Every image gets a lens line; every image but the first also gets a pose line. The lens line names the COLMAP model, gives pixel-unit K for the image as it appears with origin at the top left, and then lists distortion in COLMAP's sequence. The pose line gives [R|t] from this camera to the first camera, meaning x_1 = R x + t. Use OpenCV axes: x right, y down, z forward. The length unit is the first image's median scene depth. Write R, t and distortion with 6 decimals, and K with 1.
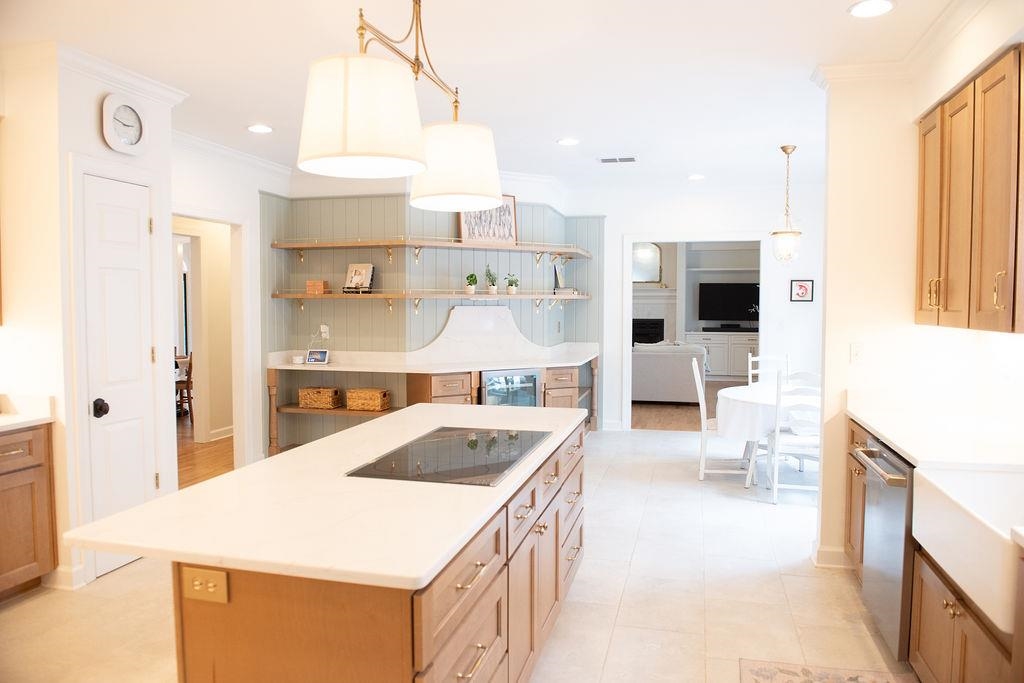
lens RADIAL K [[698.8, 0, 512.0], [0, 698.8, 341.5], [0, 0, 1]] dist [-0.043817, -0.002422]
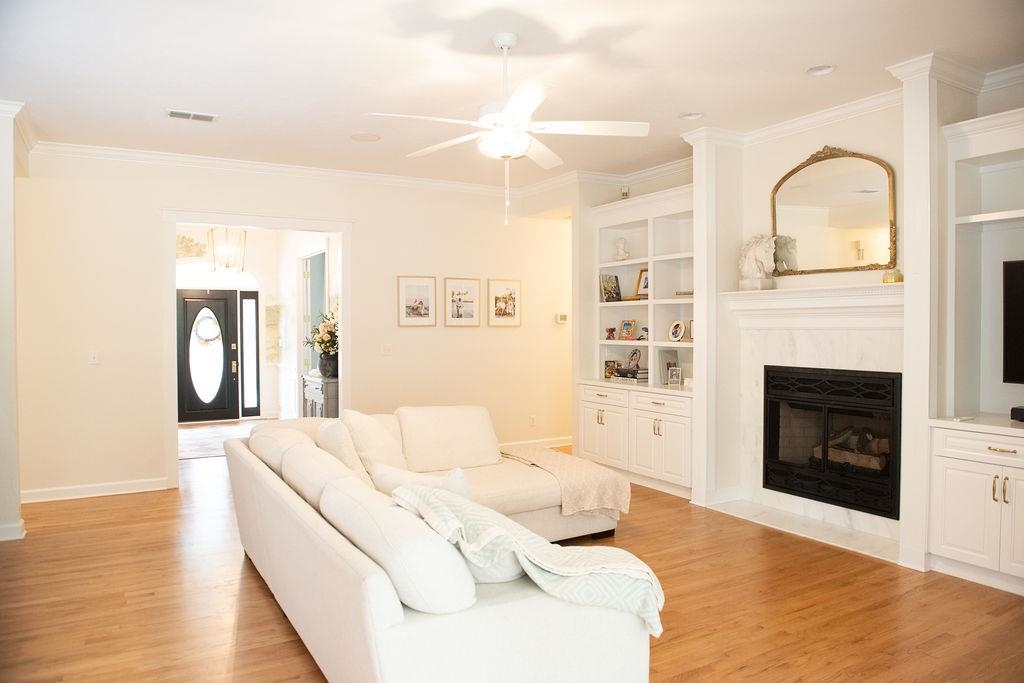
lens RADIAL K [[698.8, 0, 512.0], [0, 698.8, 341.5], [0, 0, 1]] dist [-0.043817, -0.002422]
pose [[0.704214, 0.014194, -0.709846, 0.677200], [-0.033873, 0.999333, -0.013623, -0.076788], [0.709179, 0.033638, 0.704225, 1.308552]]
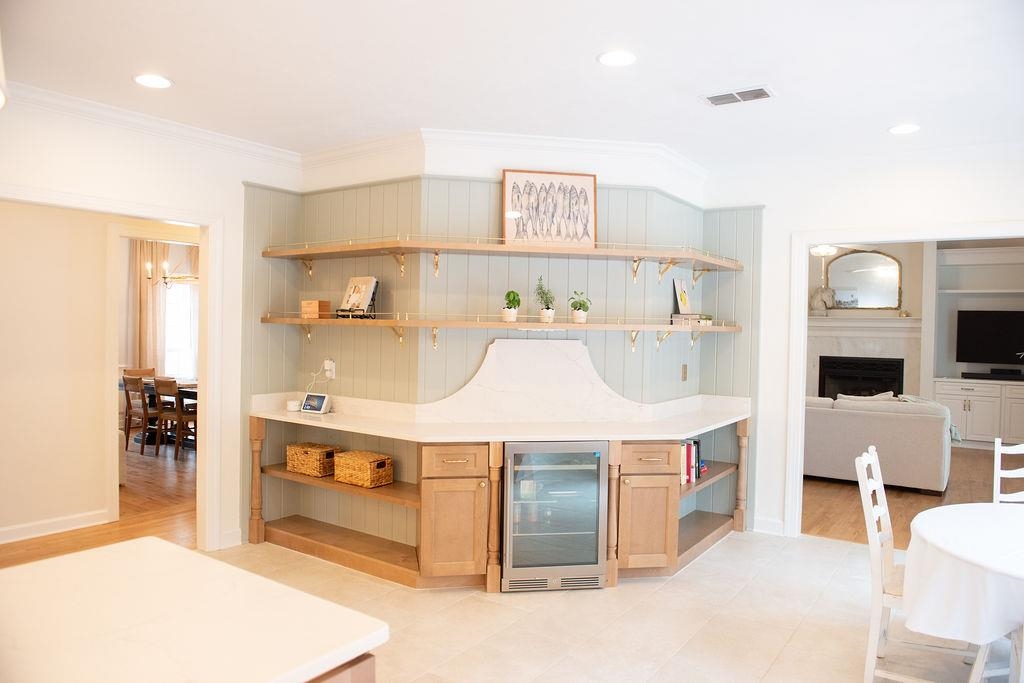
lens RADIAL K [[698.8, 0, 512.0], [0, 698.8, 341.5], [0, 0, 1]] dist [-0.043817, -0.002422]
pose [[0.938650, 0.024518, -0.343999, 0.166854], [-0.036913, 0.998882, -0.029528, -0.028844], [0.342891, 0.040414, 0.938505, 0.370838]]
